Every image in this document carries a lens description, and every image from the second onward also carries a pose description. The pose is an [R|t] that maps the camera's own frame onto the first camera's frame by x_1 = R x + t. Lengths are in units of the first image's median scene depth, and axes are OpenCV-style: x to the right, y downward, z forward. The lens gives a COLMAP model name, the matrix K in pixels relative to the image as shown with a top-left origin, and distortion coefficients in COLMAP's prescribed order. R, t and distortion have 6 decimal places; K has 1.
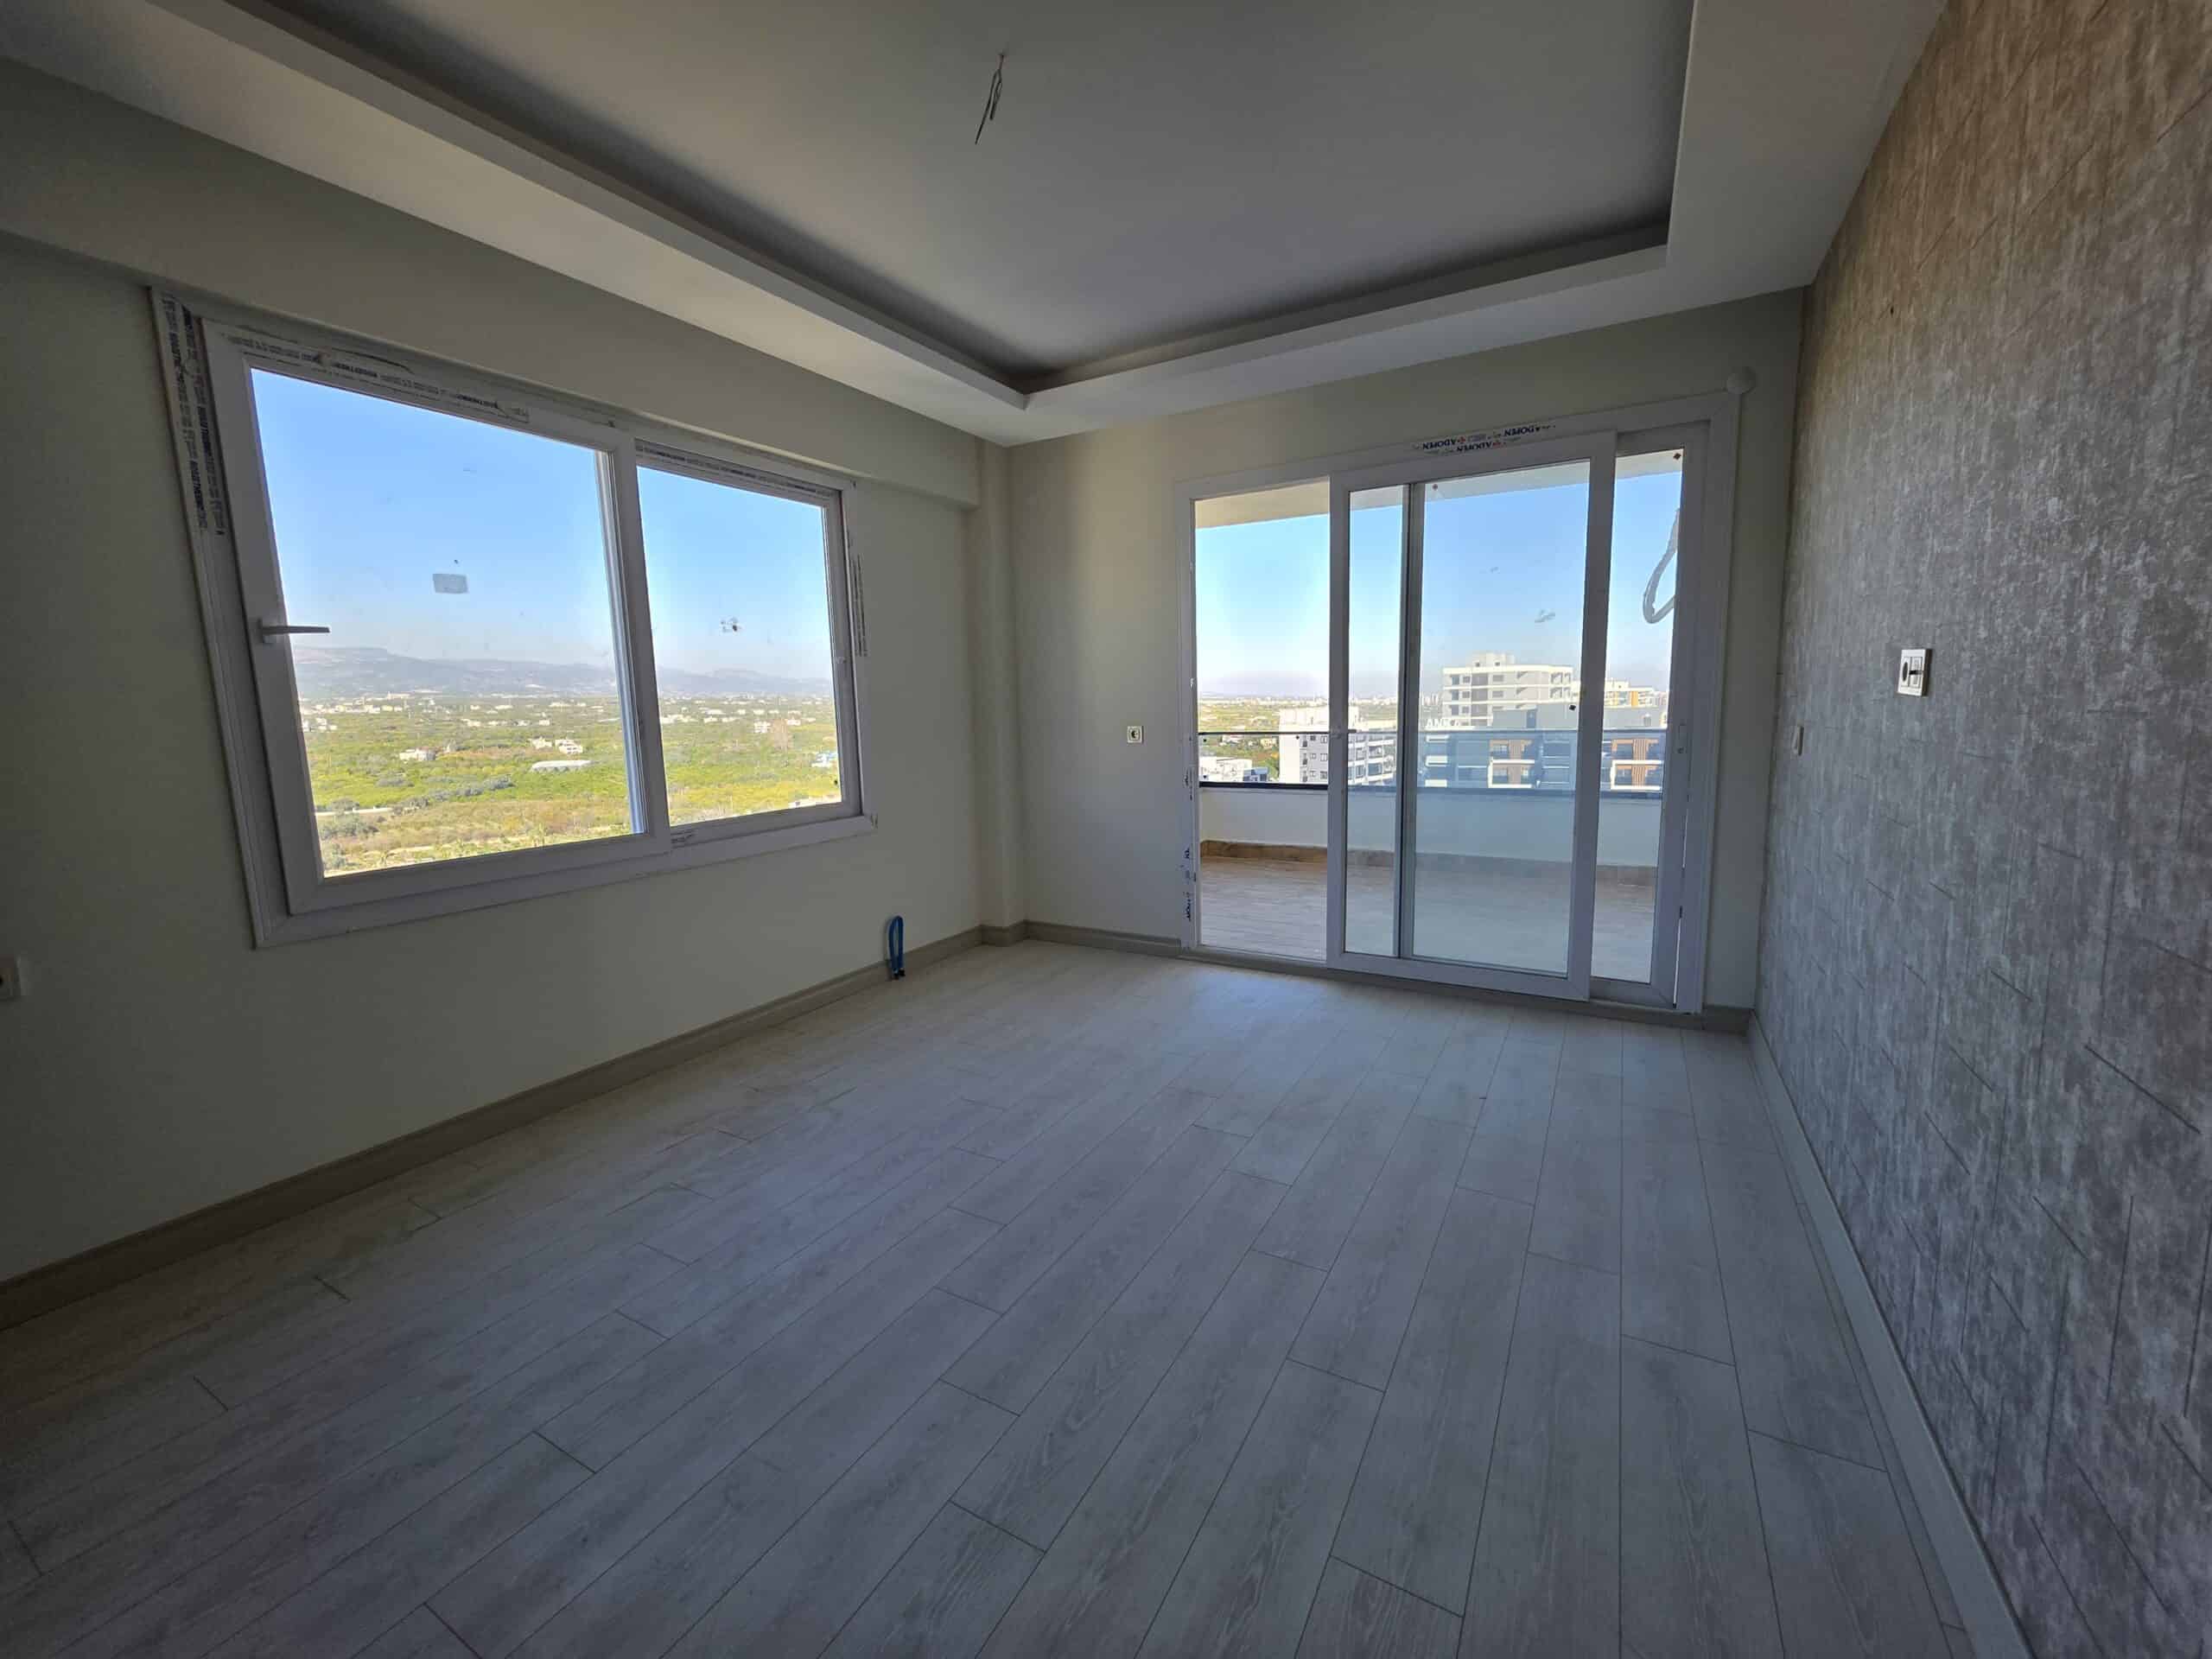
lens RADIAL K [[881.9, 0, 1120.3], [0, 881.9, 820.8], [0, 0, 1]] dist [0.002207, -0.000191]
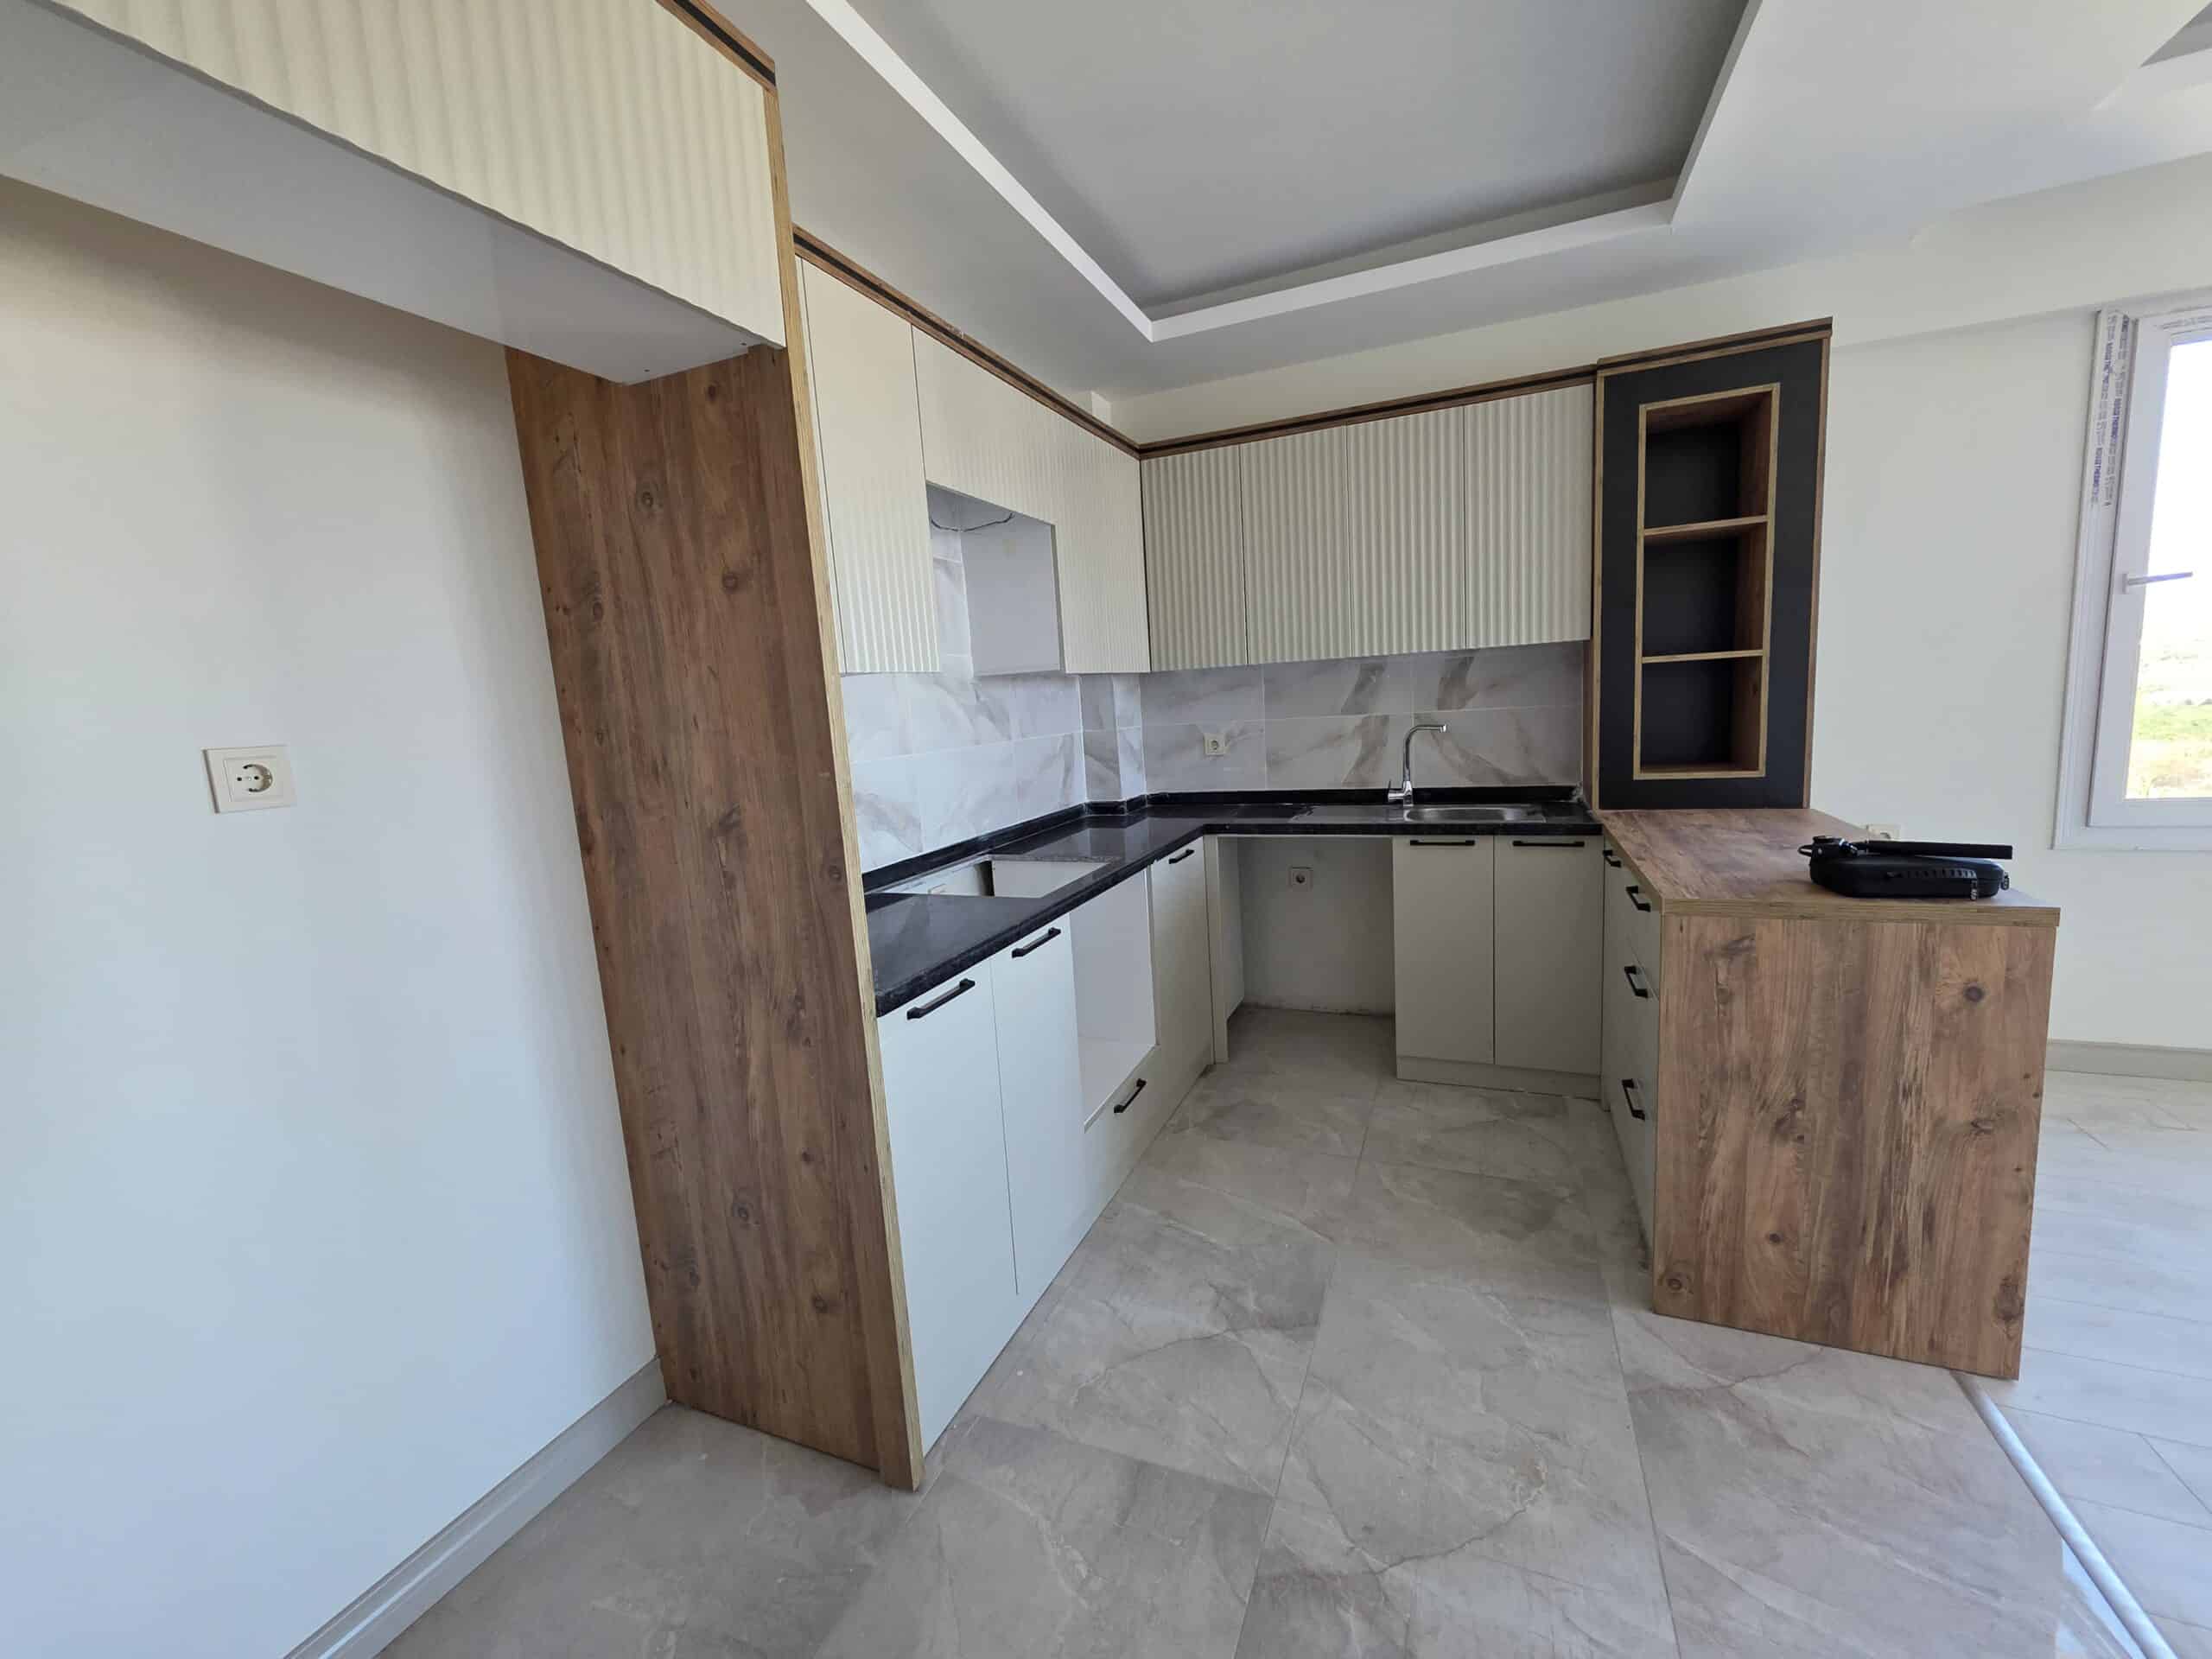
lens RADIAL K [[881.9, 0, 1114.6], [0, 881.9, 826.3], [0, 0, 1]] dist [0.002207, -0.000191]
pose [[0.126080, 0.155144, -0.979813, 0.054086], [-0.071143, 0.986566, 0.147059, 0.024692], [0.989466, 0.051165, 0.135424, -0.436269]]
